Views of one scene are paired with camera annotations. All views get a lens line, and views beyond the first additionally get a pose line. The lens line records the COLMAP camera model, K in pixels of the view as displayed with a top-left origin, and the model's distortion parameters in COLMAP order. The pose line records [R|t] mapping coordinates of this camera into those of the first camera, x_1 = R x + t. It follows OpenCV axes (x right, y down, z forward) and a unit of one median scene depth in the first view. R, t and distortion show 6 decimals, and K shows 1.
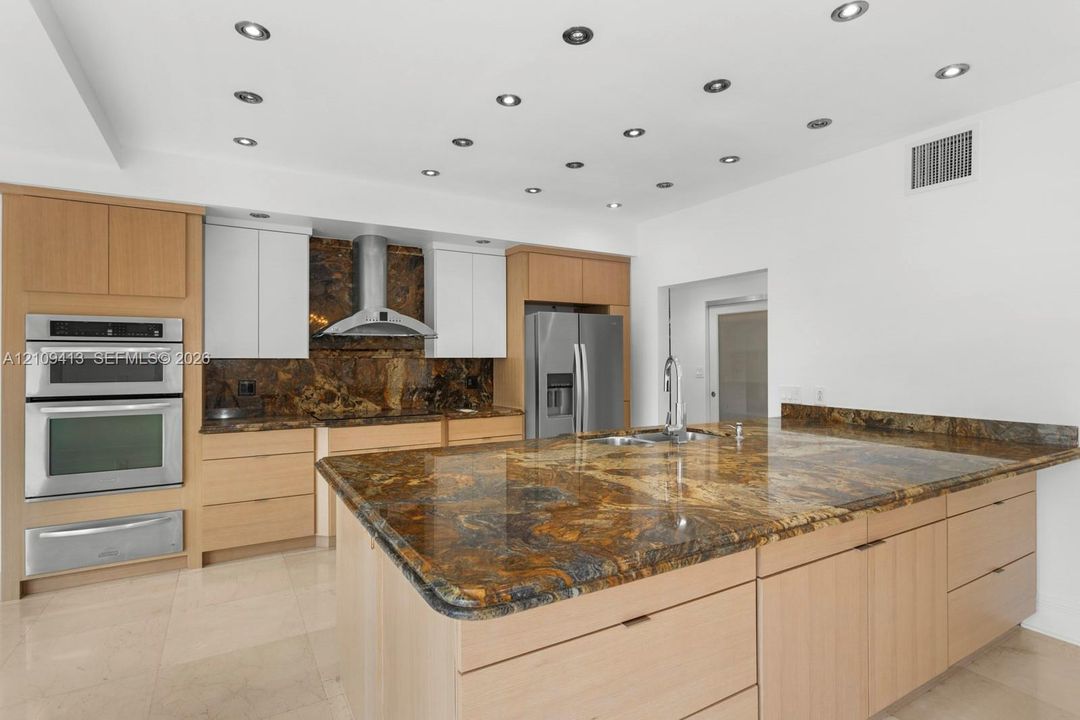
lens RADIAL K [[536.3, 0, 540.0], [0, 536.3, 357.6], [0, 0, 1]] dist [0.000190, 0.000391]
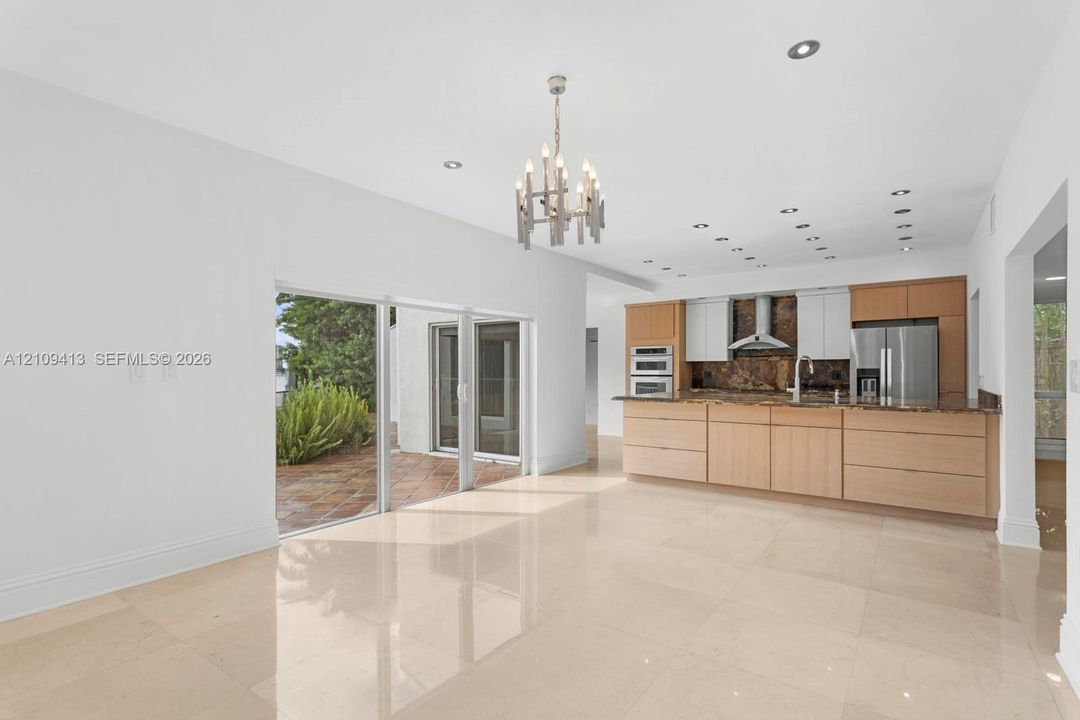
lens RADIAL K [[536.3, 0, 540.1], [0, 536.3, 365.7], [0, 0, 1]] dist [0.000190, 0.000391]
pose [[0.405798, -0.006880, -0.913937, 1.096319], [0.003913, 0.999976, -0.005791, 0.027578], [0.913955, -0.001226, 0.405815, -0.476881]]
